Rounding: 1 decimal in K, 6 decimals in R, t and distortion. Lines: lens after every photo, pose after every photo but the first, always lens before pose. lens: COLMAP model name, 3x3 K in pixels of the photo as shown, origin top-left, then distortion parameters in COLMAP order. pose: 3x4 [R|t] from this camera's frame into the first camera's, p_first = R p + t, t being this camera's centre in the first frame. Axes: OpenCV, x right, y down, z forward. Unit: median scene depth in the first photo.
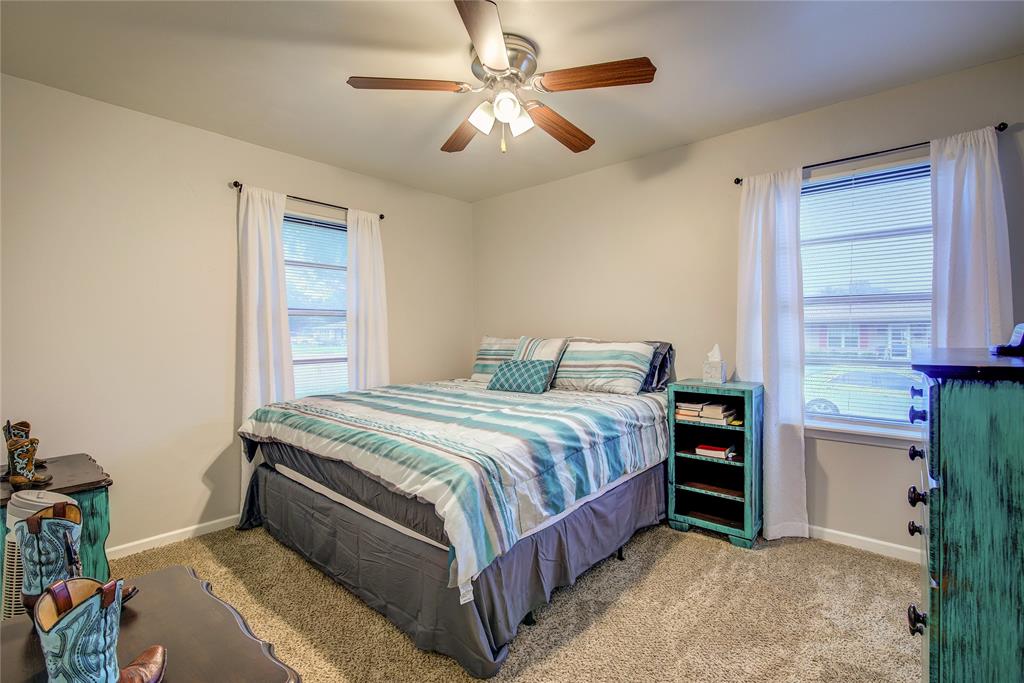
lens RADIAL K [[465.8, 0, 512.9], [0, 465.8, 336.4], [0, 0, 1]] dist [-0.002326, 0.001033]
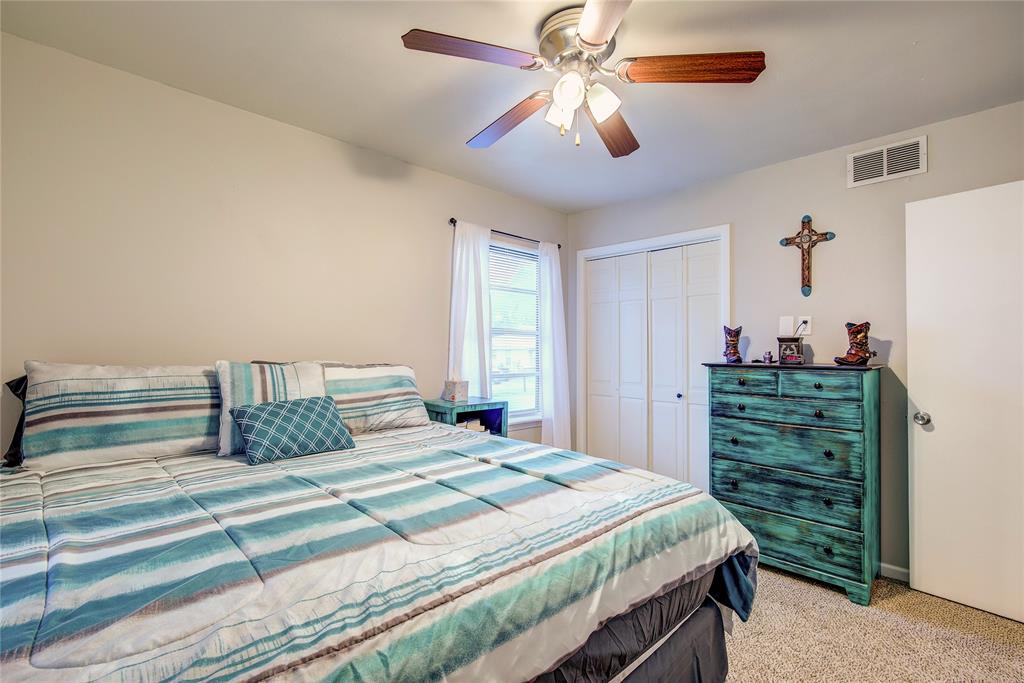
lens RADIAL K [[465.8, 0, 510.4], [0, 465.8, 345.9], [0, 0, 1]] dist [-0.002326, 0.001033]
pose [[0.094522, 0.015994, 0.995394, -0.592102], [0.006477, 0.999840, -0.016680, -0.009165], [-0.995502, 0.008024, 0.094403, 0.715291]]
